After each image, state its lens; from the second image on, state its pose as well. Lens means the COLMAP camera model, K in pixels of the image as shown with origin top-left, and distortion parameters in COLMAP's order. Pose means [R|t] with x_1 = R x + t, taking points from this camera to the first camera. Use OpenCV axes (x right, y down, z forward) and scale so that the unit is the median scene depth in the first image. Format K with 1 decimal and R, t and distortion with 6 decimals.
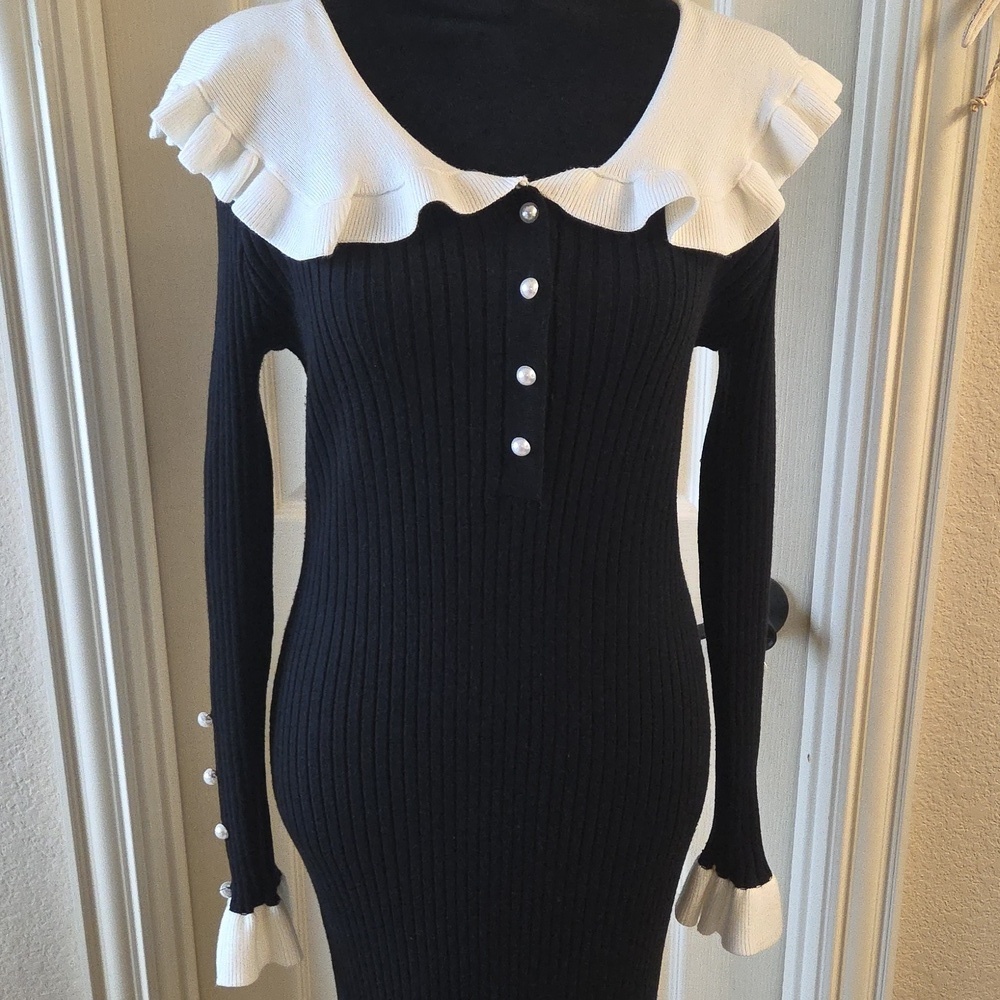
lens RADIAL K [[1431.9, 0, 500.0], [0, 1431.9, 500.0], [0, 0, 1]] dist [0.110785, -0.126725]
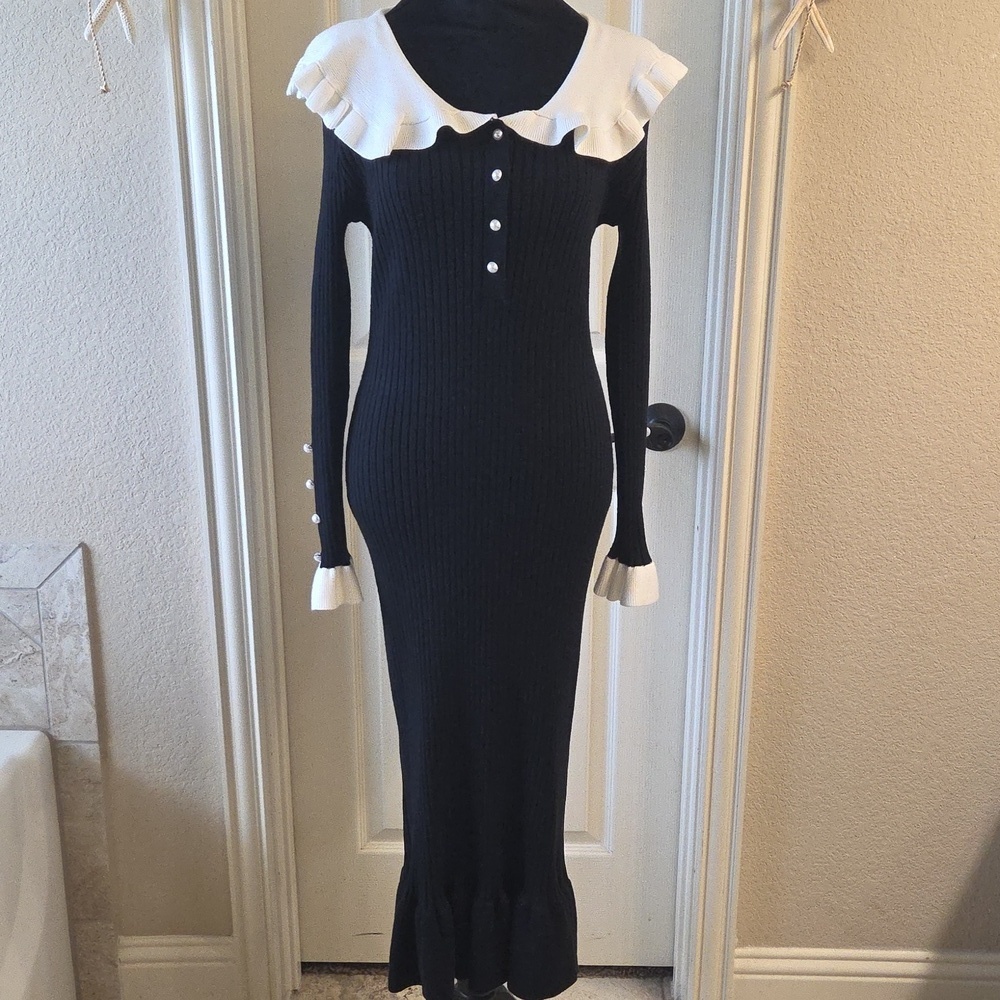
lens RADIAL K [[1417.2, 0, 500.0], [0, 1417.2, 500.0], [0, 0, 1]] dist [0.118028, -0.132906]
pose [[0.999502, 0.016984, -0.026591, 0.072430], [-0.017263, 0.999798, -0.010309, 0.258350], [0.026411, 0.010763, 0.999593, -0.734645]]
